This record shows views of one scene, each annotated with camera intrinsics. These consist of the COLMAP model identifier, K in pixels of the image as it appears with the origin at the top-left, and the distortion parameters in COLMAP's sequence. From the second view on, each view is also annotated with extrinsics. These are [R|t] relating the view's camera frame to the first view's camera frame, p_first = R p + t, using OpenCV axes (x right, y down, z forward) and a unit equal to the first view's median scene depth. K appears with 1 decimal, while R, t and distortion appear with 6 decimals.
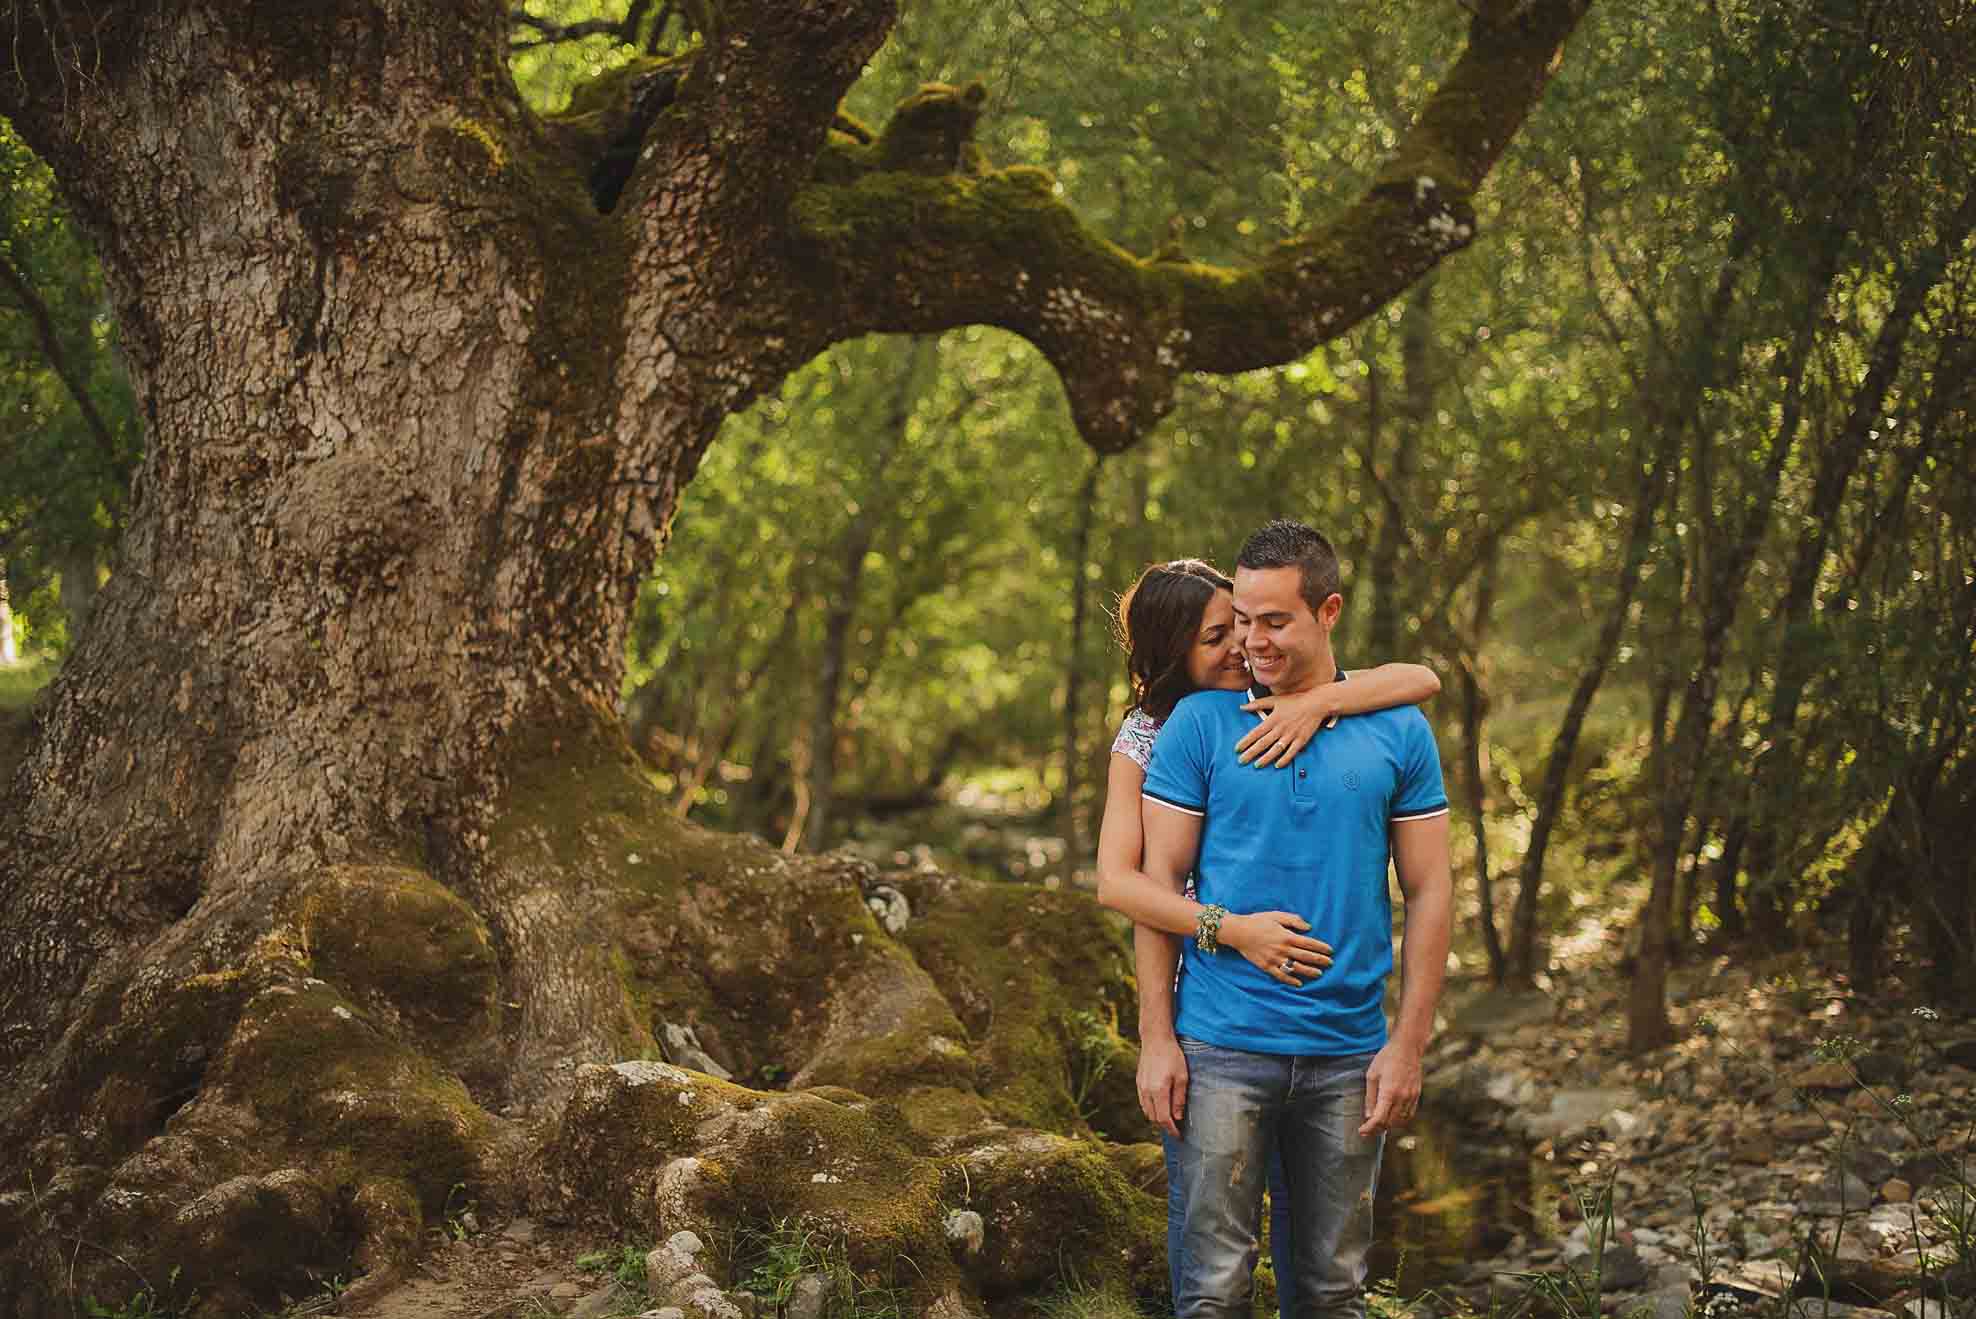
lens RADIAL K [[2872.7, 0, 988.0], [0, 2872.7, 659.5], [0, 0, 1]] dist [-0.149916, 0.080493]
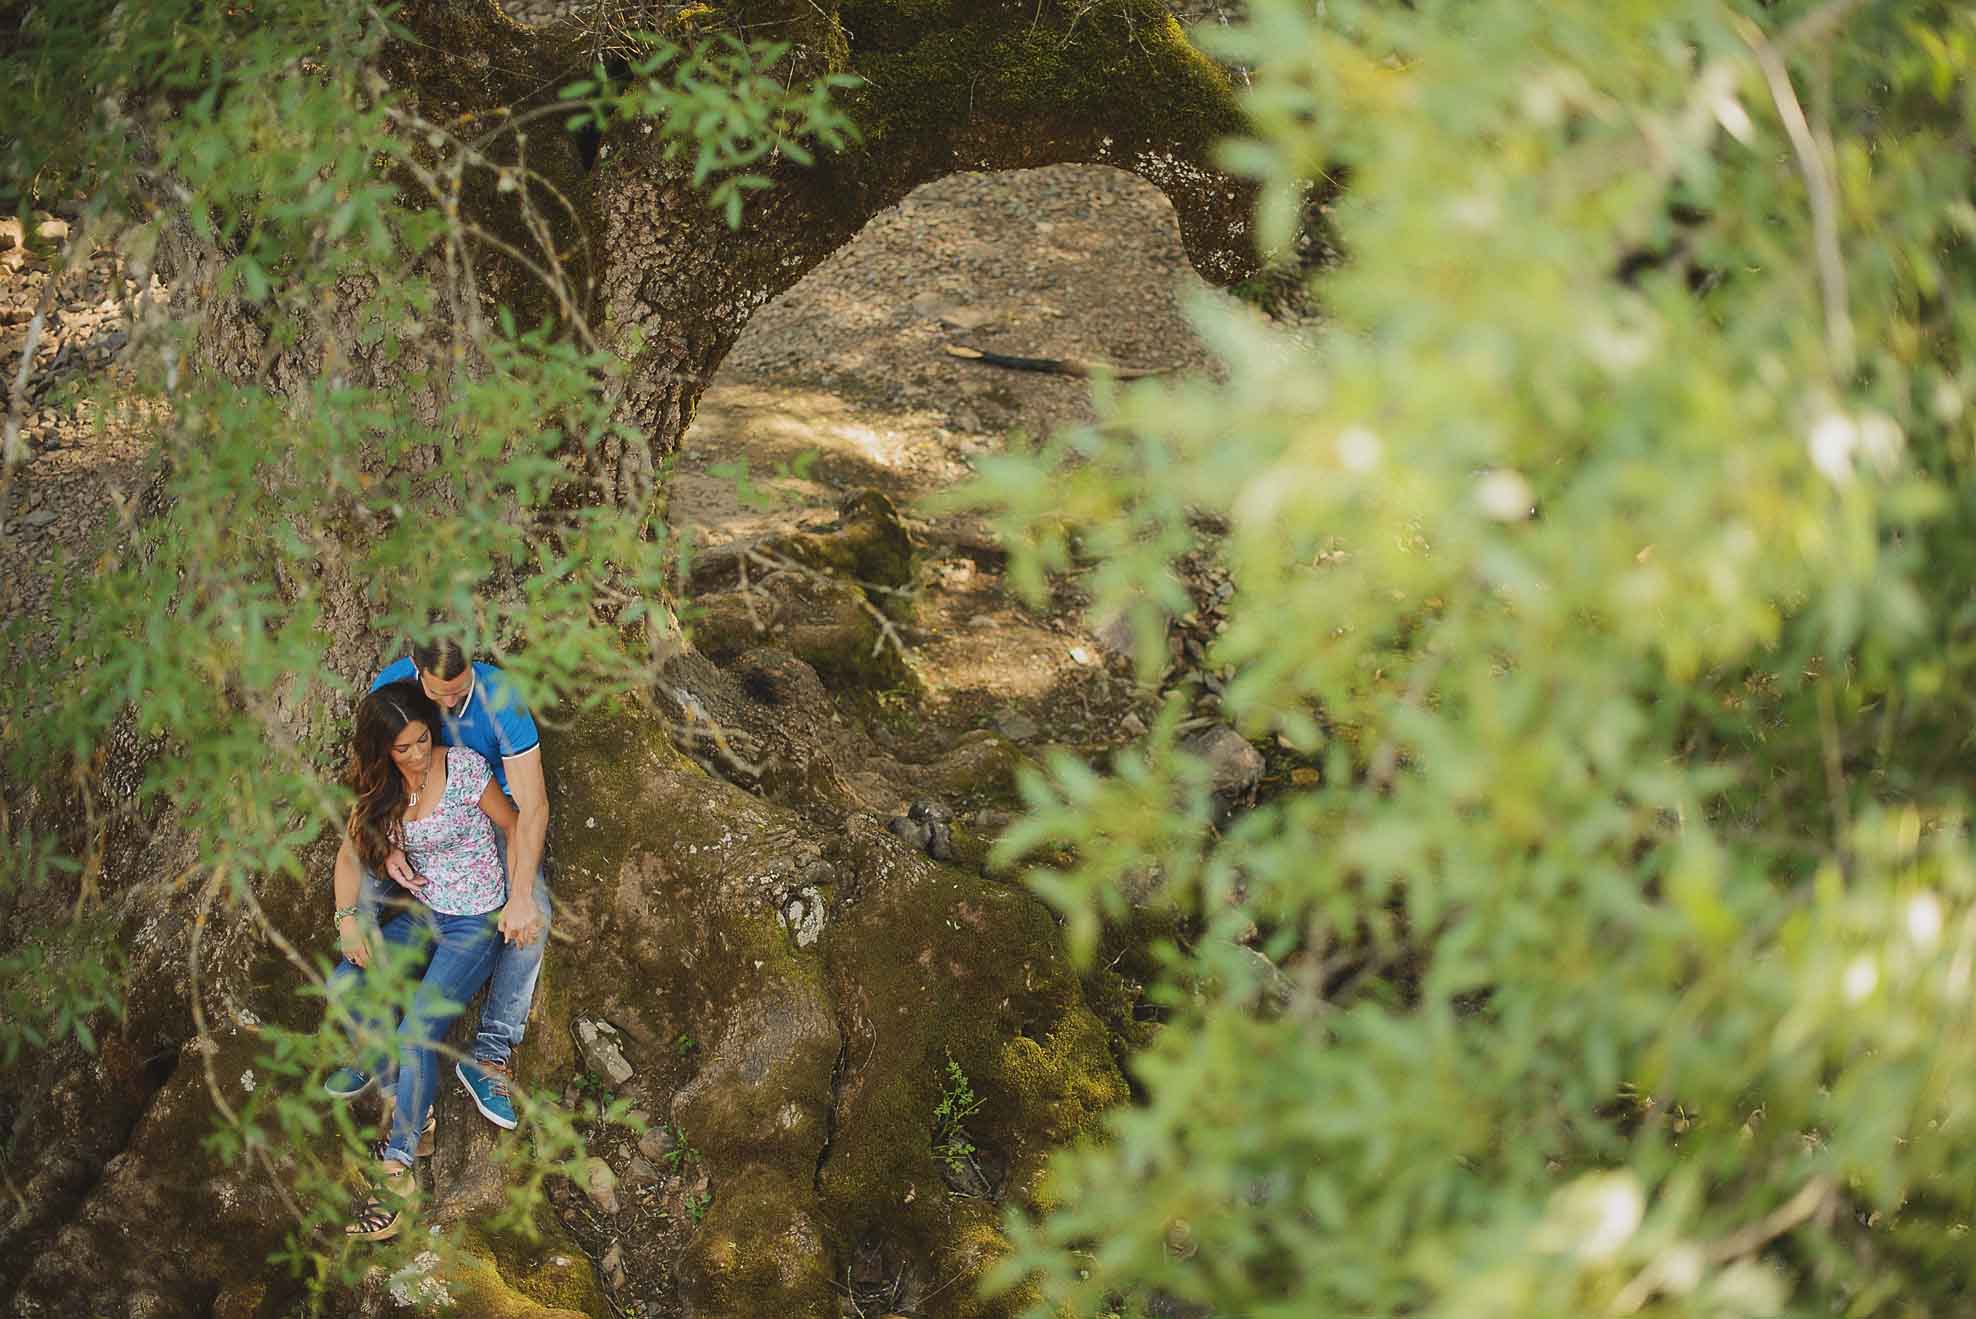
lens RADIAL K [[2872.7, 0, 988.0], [0, 2872.7, 659.5], [0, 0, 1]] dist [-0.149916, 0.080493]
pose [[0.939393, 0.208298, -0.272310, 0.295561], [-0.013633, 0.816339, 0.577412, -0.600187], [0.342571, -0.538704, 0.769703, 0.246977]]
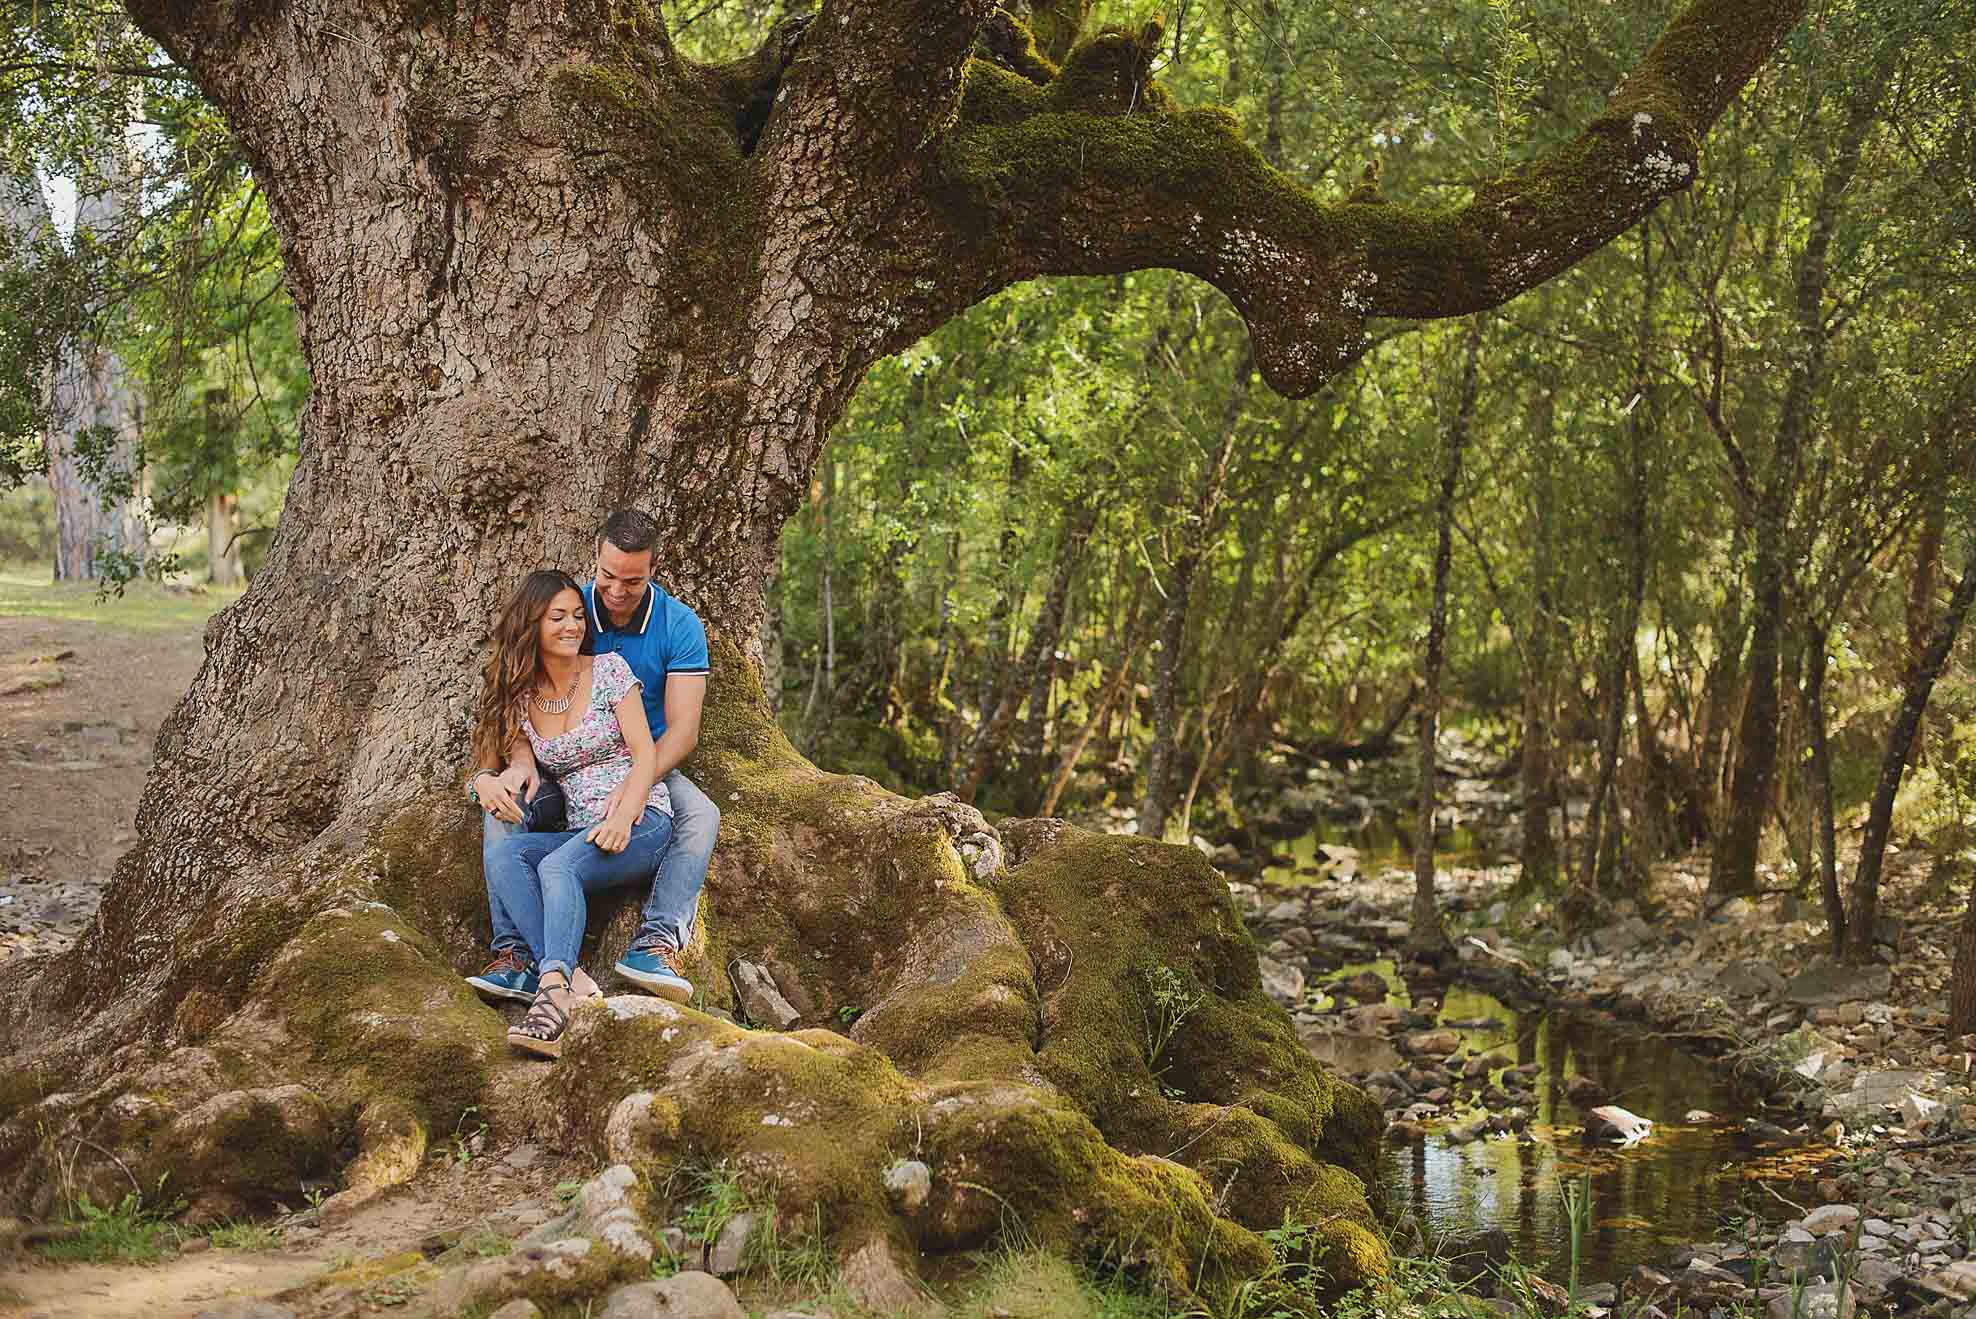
lens RADIAL K [[2872.7, 0, 988.0], [0, 2872.7, 659.5], [0, 0, 1]] dist [-0.149916, 0.080493]
pose [[0.981937, 0.023956, -0.187687, 0.150531], [-0.020111, 0.999548, 0.022367, -0.003151], [0.188138, -0.018189, 0.981974, 0.023814]]
